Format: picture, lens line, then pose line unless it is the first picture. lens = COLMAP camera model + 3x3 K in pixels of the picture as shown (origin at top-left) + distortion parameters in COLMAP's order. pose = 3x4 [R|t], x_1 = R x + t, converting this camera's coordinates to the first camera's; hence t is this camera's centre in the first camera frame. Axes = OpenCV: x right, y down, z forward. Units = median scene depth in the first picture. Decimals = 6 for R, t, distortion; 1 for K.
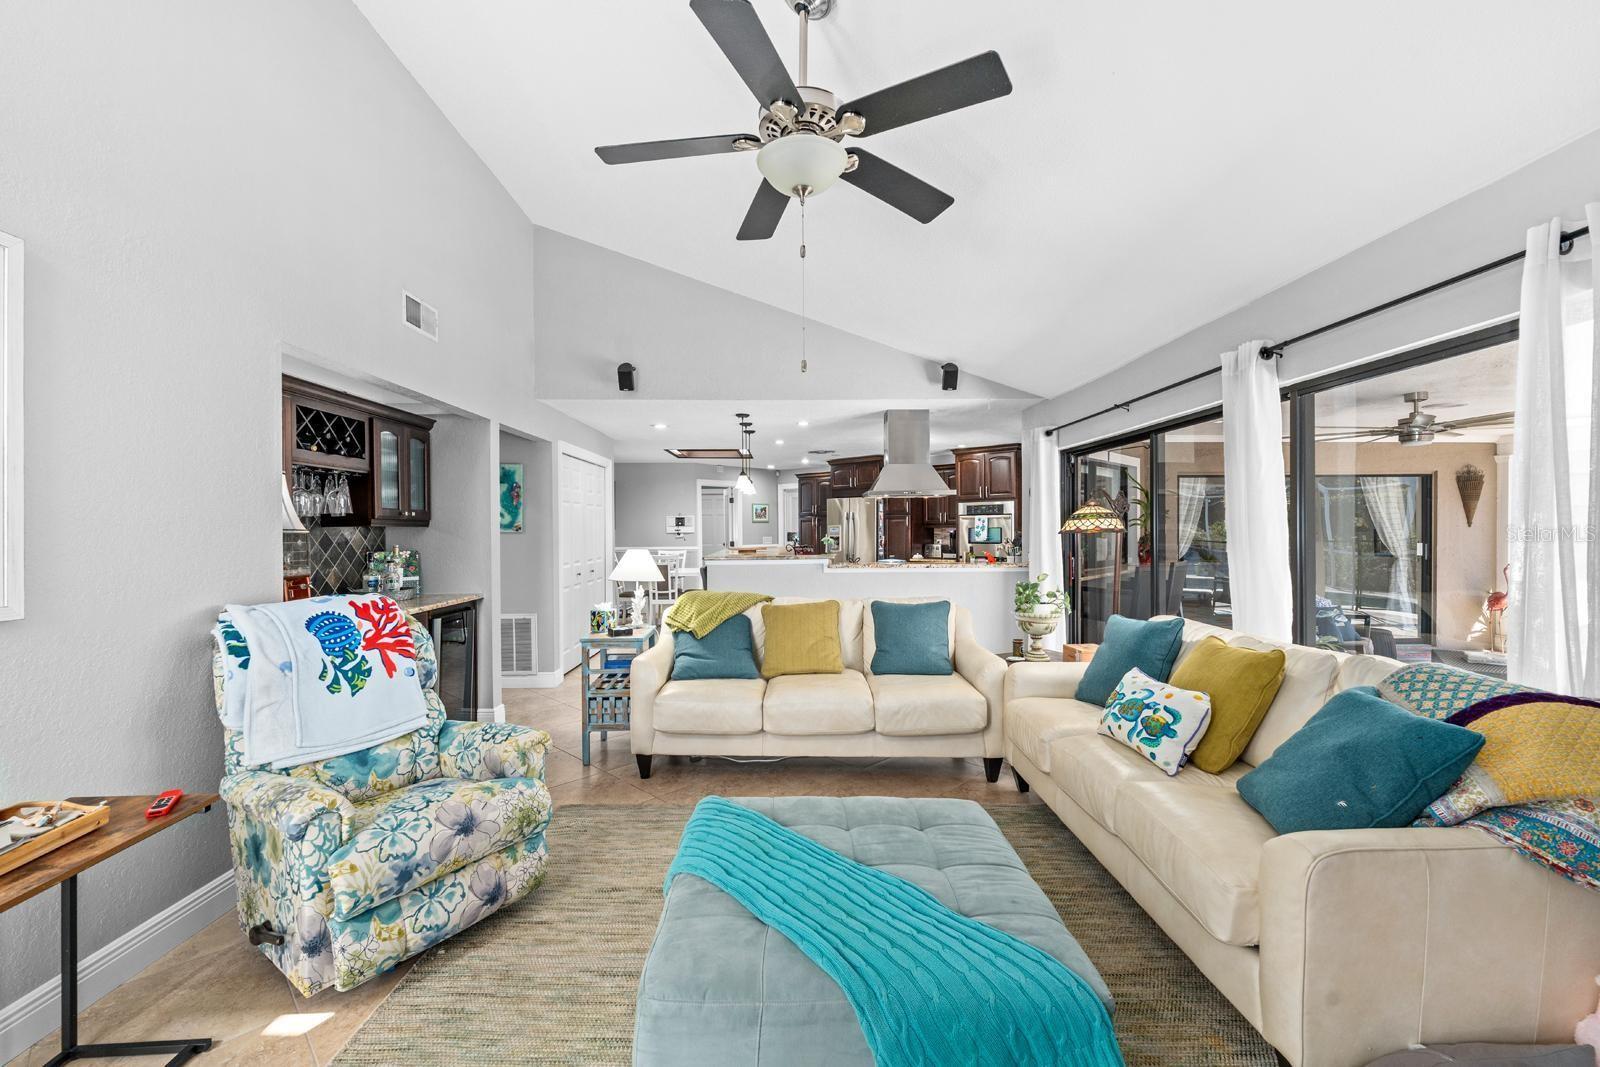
lens RADIAL K [[650.7, 0, 799.9], [0, 650.7, 538.4], [0, 0, 1]] dist [-0.002308, 0.000027]
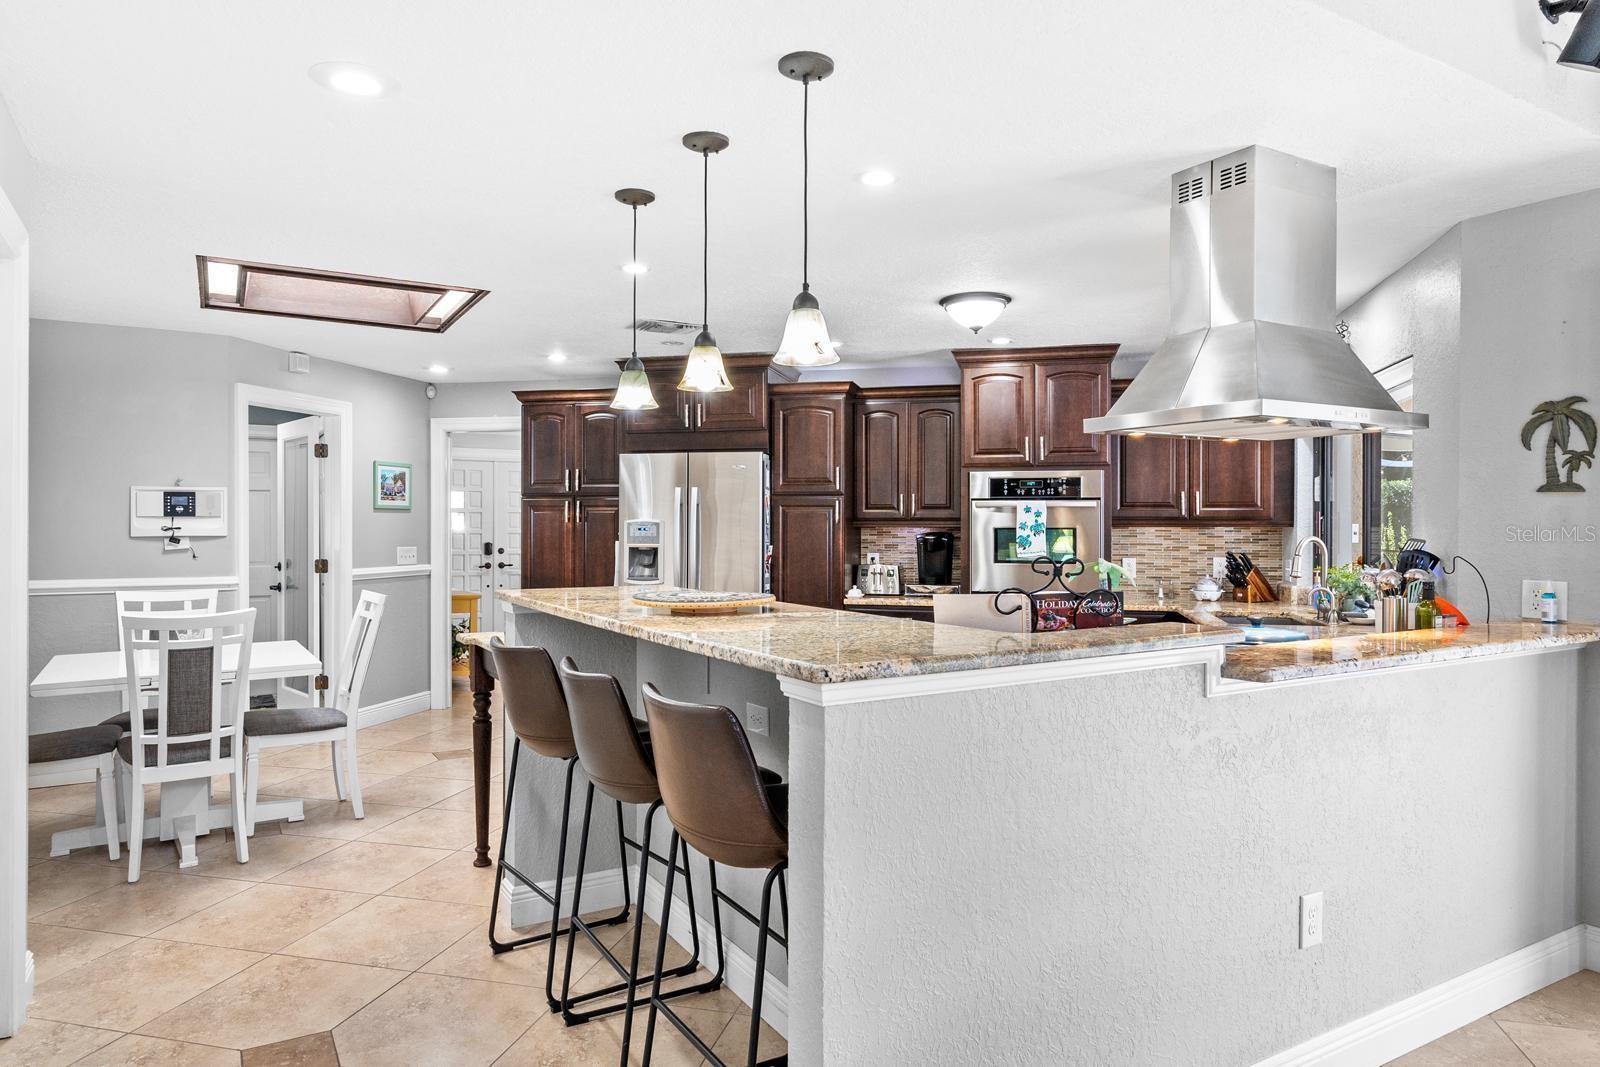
lens RADIAL K [[993.1, 0, 800.0], [0, 993.1, 533.5], [0, 0, 1]] dist [0.001911, -0.001431]
pose [[0.870956, 0.003963, 0.491346, -0.189429], [0.000584, 0.999958, -0.009101, -0.006285], [-0.491361, 0.008213, 0.870917, 0.466998]]
